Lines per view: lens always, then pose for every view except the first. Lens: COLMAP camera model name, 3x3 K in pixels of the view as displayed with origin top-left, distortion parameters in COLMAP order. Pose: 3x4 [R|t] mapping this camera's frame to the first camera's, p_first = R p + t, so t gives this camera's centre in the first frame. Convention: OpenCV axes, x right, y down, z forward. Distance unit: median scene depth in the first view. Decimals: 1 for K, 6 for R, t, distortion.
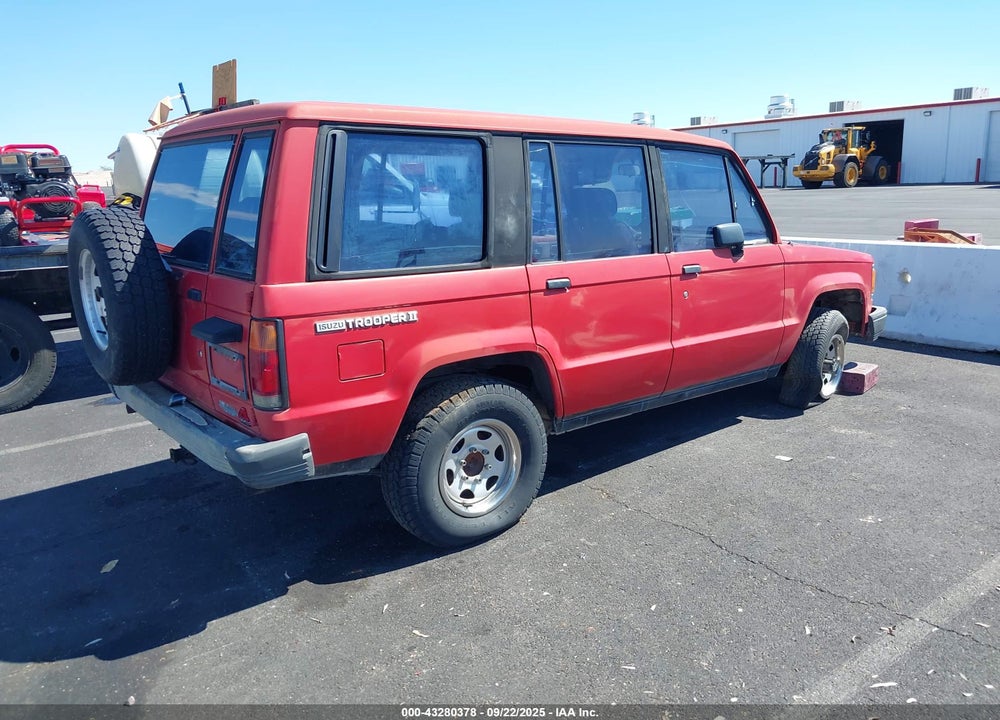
lens RADIAL K [[815.6, 0, 500.8], [0, 815.6, 357.6], [0, 0, 1]] dist [0.014896, -0.029134]
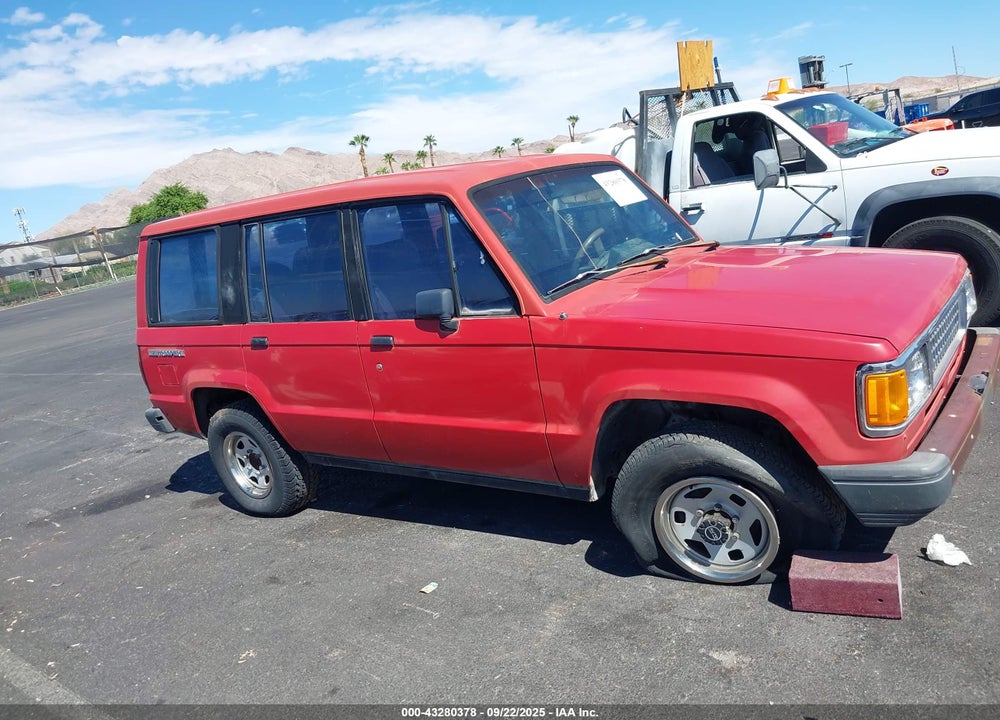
lens RADIAL K [[815.6, 0, 492.7], [0, 815.6, 335.5], [0, 0, 1]] dist [0.014896, -0.029134]
pose [[0.236027, 0.158205, -0.958782, 1.129477], [-0.038978, 0.987406, 0.153332, -0.256842], [0.970964, 0.001181, 0.239221, 0.895977]]
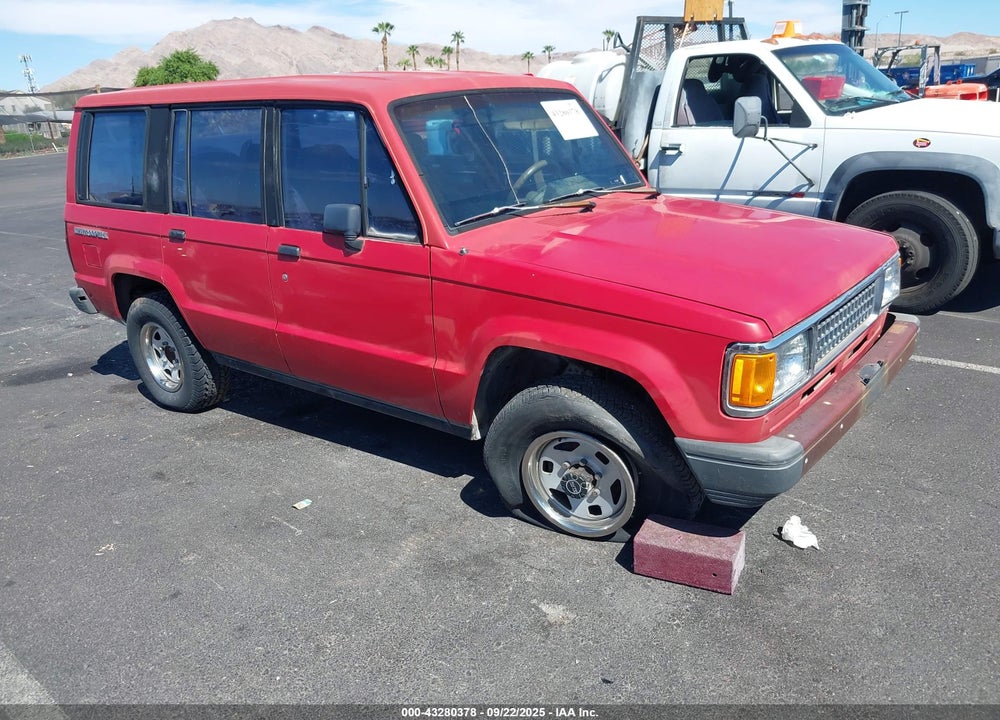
lens RADIAL K [[815.6, 0, 504.9], [0, 815.6, 348.6], [0, 0, 1]] dist [0.014896, -0.029134]
pose [[0.217185, 0.302252, -0.928156, 1.129479], [-0.161618, 0.948864, 0.271177, -0.283226], [0.962658, 0.091111, 0.254928, 1.002365]]
